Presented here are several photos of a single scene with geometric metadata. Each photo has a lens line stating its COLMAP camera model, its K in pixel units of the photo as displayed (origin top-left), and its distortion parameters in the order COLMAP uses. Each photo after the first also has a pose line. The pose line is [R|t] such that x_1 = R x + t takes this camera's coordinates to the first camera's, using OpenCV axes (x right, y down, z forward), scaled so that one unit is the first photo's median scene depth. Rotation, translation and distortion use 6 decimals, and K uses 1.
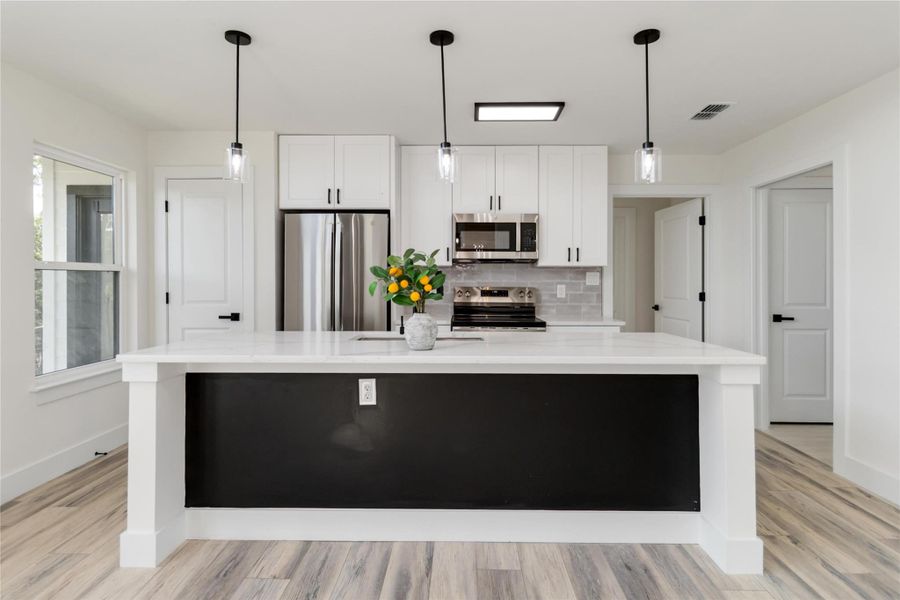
lens RADIAL K [[473.7, 0, 456.1], [0, 473.7, 281.8], [0, 0, 1]] dist [-0.004142, -0.000664]
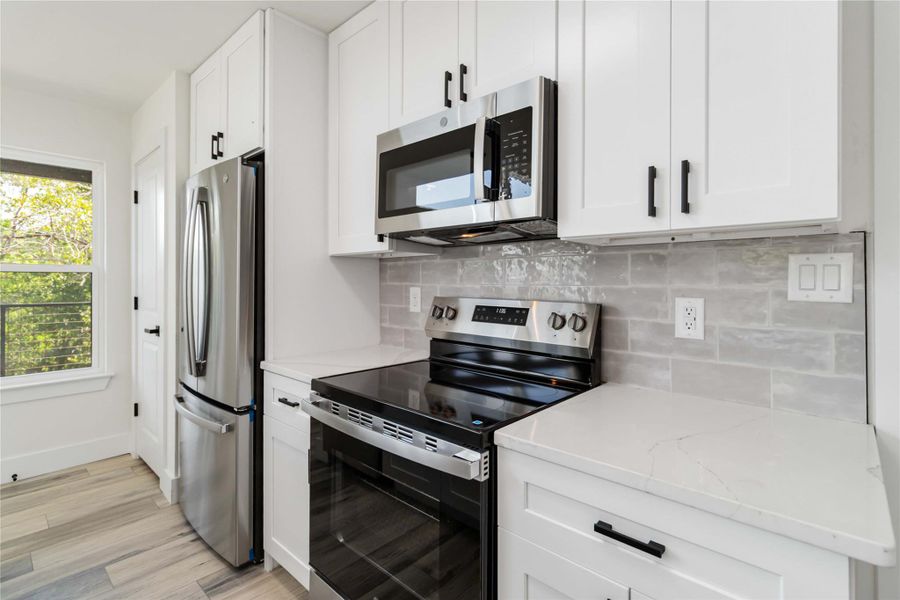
lens RADIAL K [[428.4, 0, 456.6], [0, 428.4, 280.4], [0, 0, 1]] dist [0.000868, -0.000133]
pose [[0.749723, -0.002046, -0.661748, 0.332061], [-0.001893, 0.999984, -0.005237, -0.004061], [0.661749, 0.005179, 0.749708, 0.767334]]
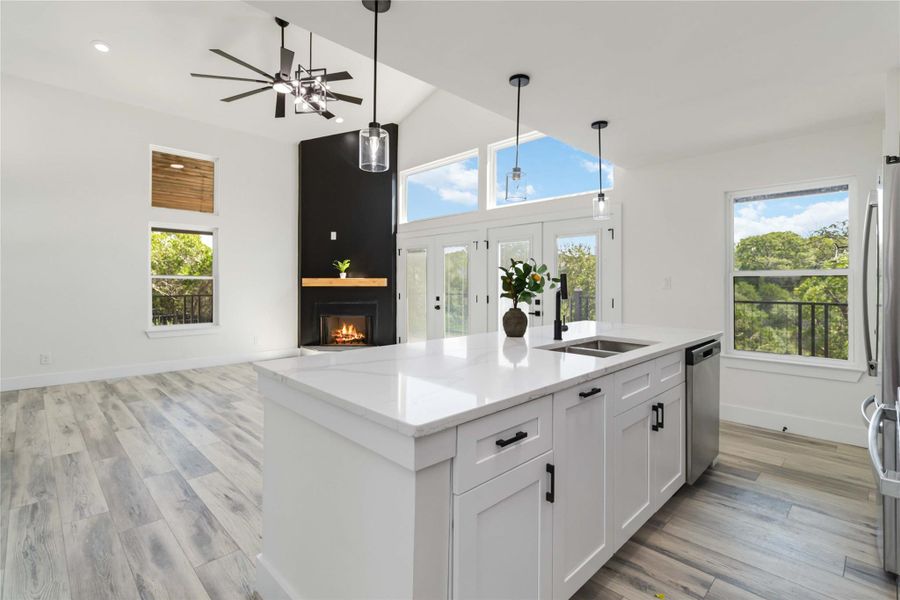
lens RADIAL K [[428.4, 0, 456.6], [0, 428.4, 280.4], [0, 0, 1]] dist [0.000868, -0.000133]
pose [[-0.696525, -0.006114, -0.717507, 0.494660], [-0.005678, 0.999979, -0.003009, -0.003290], [0.717510, 0.001979, -0.696545, 0.945226]]
